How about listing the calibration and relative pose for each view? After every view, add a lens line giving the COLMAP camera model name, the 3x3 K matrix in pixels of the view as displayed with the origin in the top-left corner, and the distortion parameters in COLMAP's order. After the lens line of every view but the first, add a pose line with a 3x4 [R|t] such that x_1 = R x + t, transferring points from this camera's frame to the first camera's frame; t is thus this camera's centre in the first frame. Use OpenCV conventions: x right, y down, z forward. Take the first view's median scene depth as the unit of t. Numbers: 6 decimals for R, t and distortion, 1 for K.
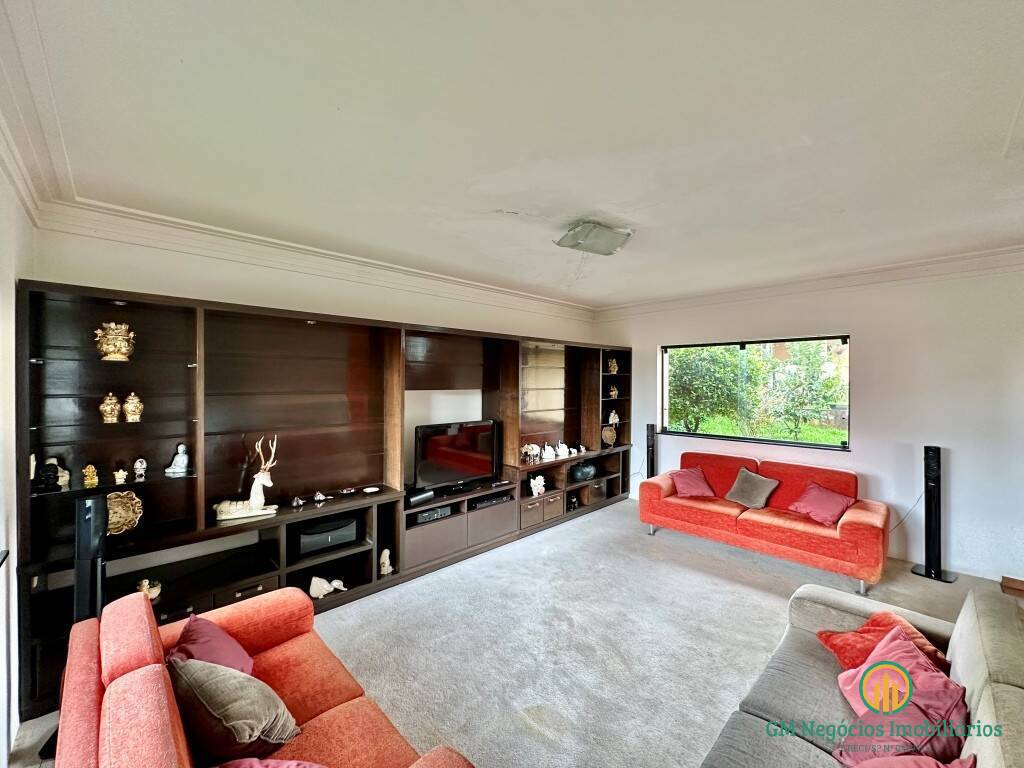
lens RADIAL K [[408.3, 0, 518.6], [0, 408.3, 382.3], [0, 0, 1]] dist [-0.004158, -0.000822]
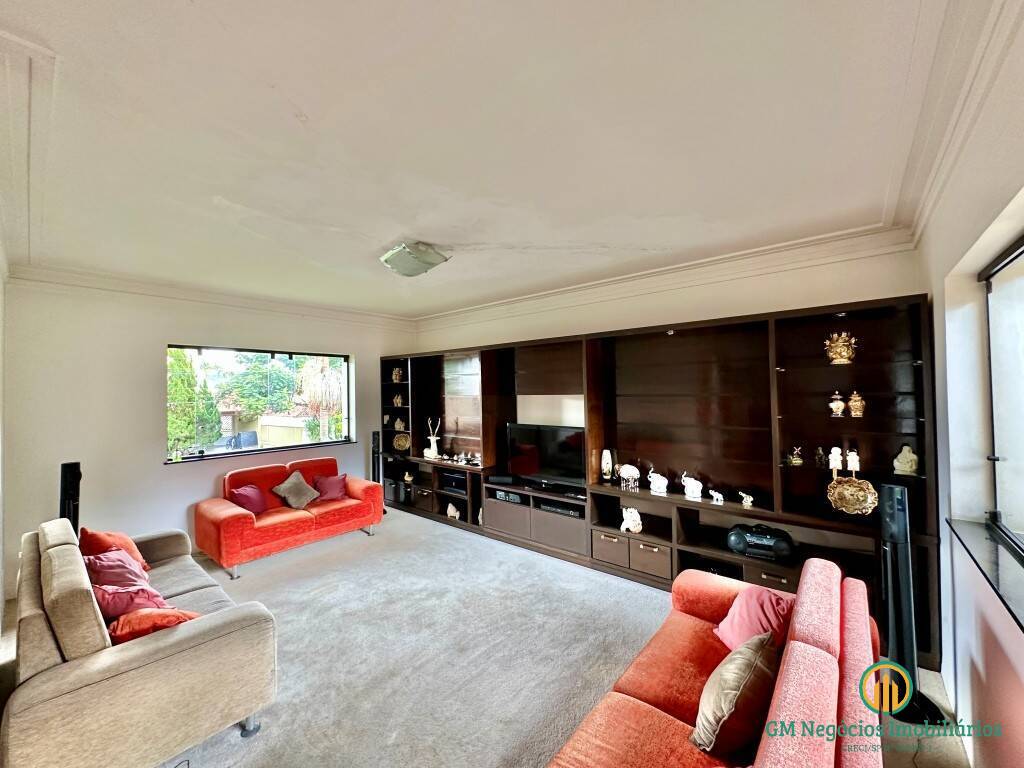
lens RADIAL K [[408.3, 0, 511.4], [0, 408.3, 380.4], [0, 0, 1]] dist [-0.004158, -0.000822]
pose [[0.089218, -0.028168, -0.995614, 0.959115], [0.015351, 0.999520, -0.026902, 0.007869], [0.995894, -0.012883, 0.089608, 0.847805]]
